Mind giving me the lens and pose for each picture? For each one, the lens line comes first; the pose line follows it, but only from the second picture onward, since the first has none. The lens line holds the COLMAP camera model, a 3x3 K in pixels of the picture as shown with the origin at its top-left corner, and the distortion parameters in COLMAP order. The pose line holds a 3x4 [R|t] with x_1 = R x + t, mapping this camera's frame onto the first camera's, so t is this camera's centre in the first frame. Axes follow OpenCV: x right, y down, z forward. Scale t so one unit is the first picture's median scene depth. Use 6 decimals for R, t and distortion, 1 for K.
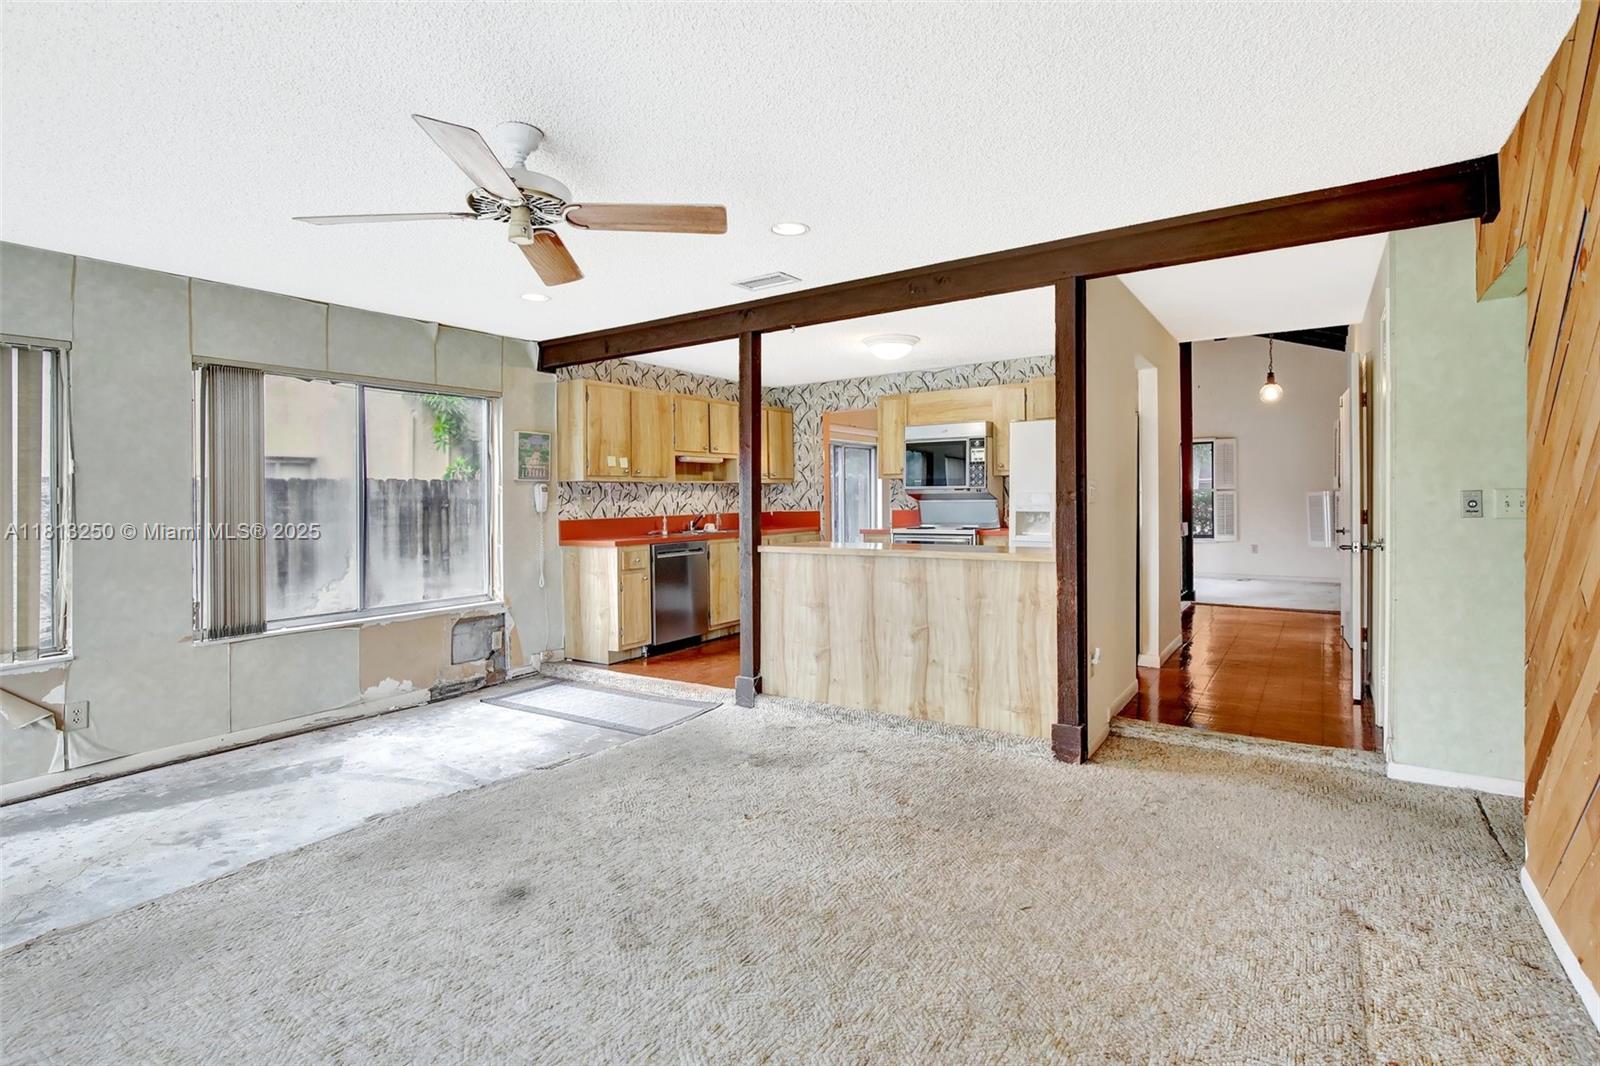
lens RADIAL K [[762.4, 0, 827.6], [0, 762.4, 506.9], [0, 0, 1]] dist [-0.006019, -0.000834]
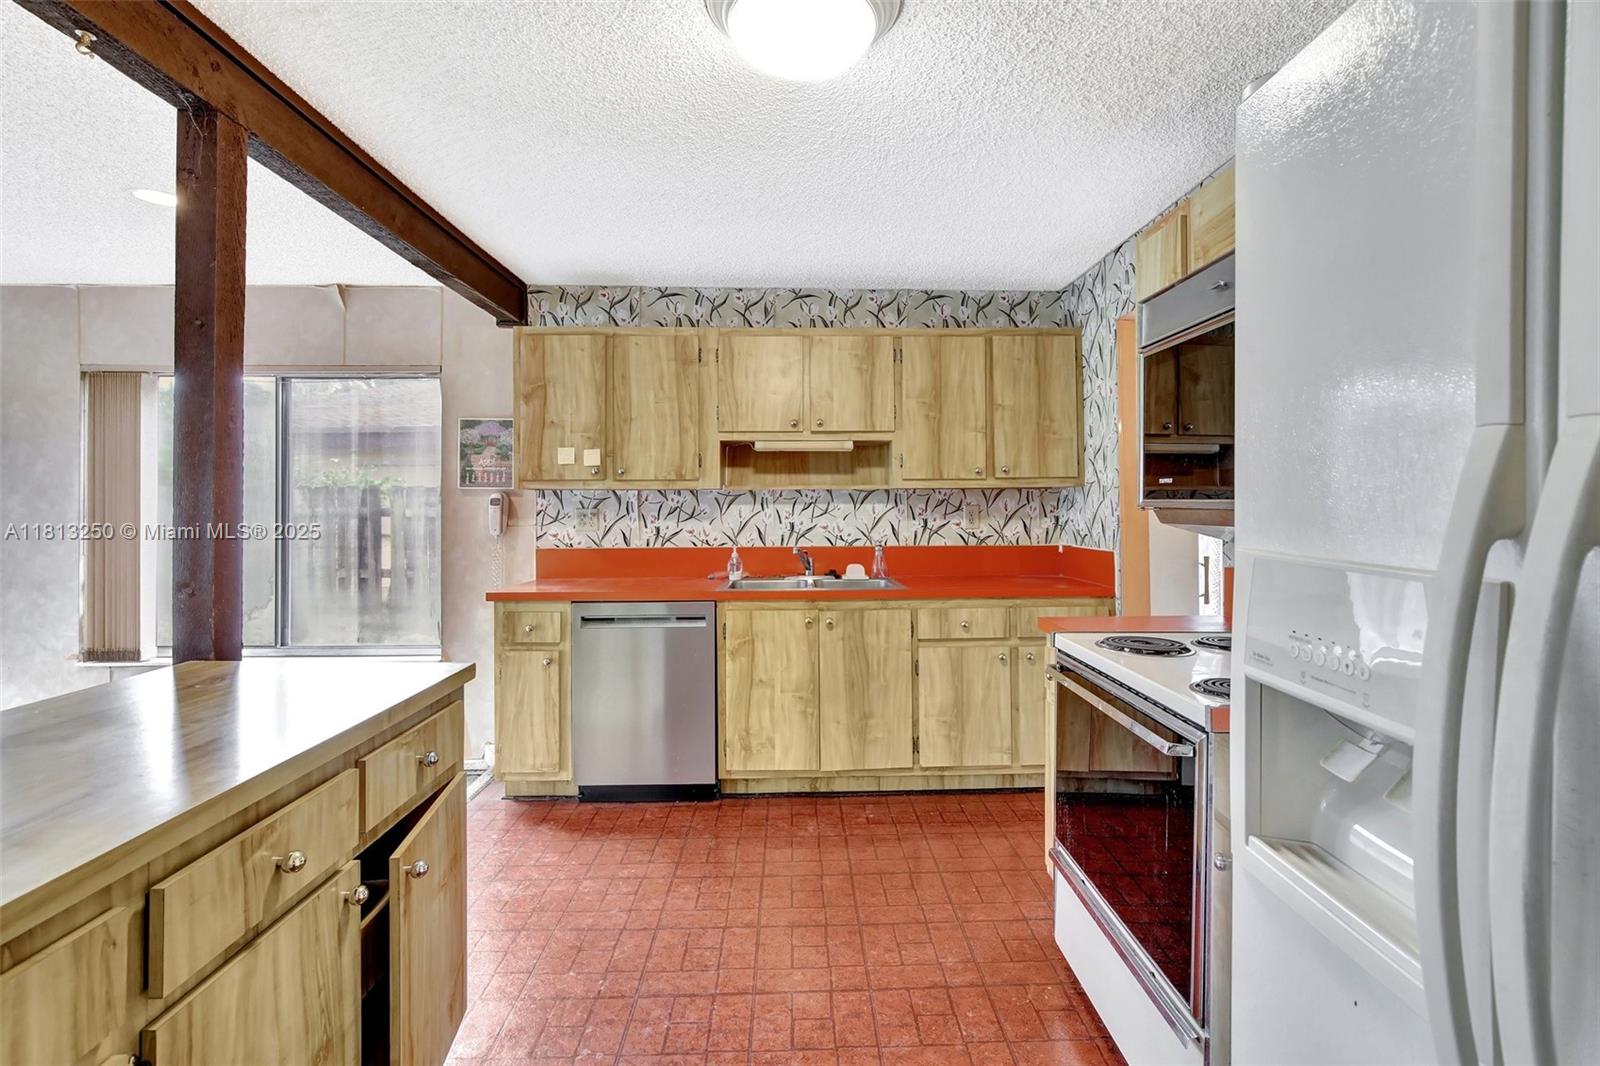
lens RADIAL K [[740.0, 0, 805.8], [0, 740.0, 497.8], [0, 0, 1]] dist [-0.001758, -0.000303]
pose [[0.564925, 0.007178, -0.825111, 0.413588], [-0.015186, 0.999883, -0.001699, -0.038176], [0.825003, 0.013490, 0.564968, 1.103811]]
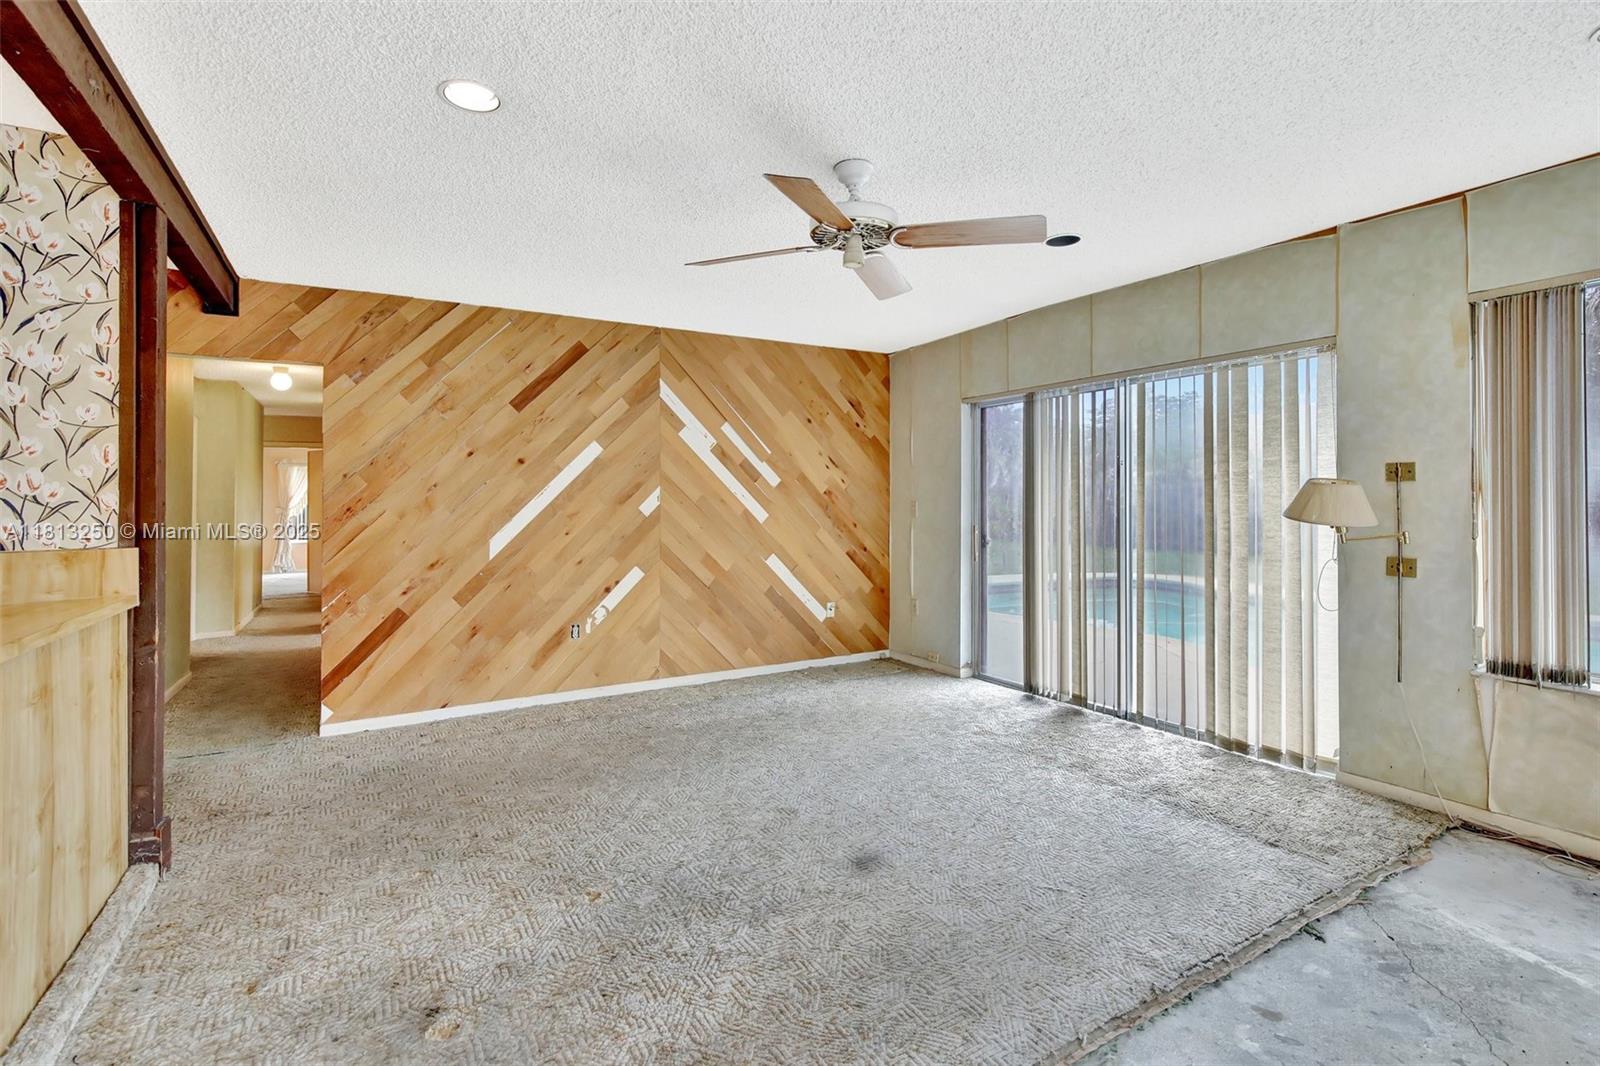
lens RADIAL K [[751.2, 0, 813.2], [0, 751.2, 500.6], [0, 0, 1]] dist [-0.001567, -0.000039]
pose [[-0.896917, 0.024639, 0.441512, -0.467817], [0.028899, 0.999578, 0.002926, -0.004596], [-0.441254, 0.015383, -0.897251, 1.120810]]
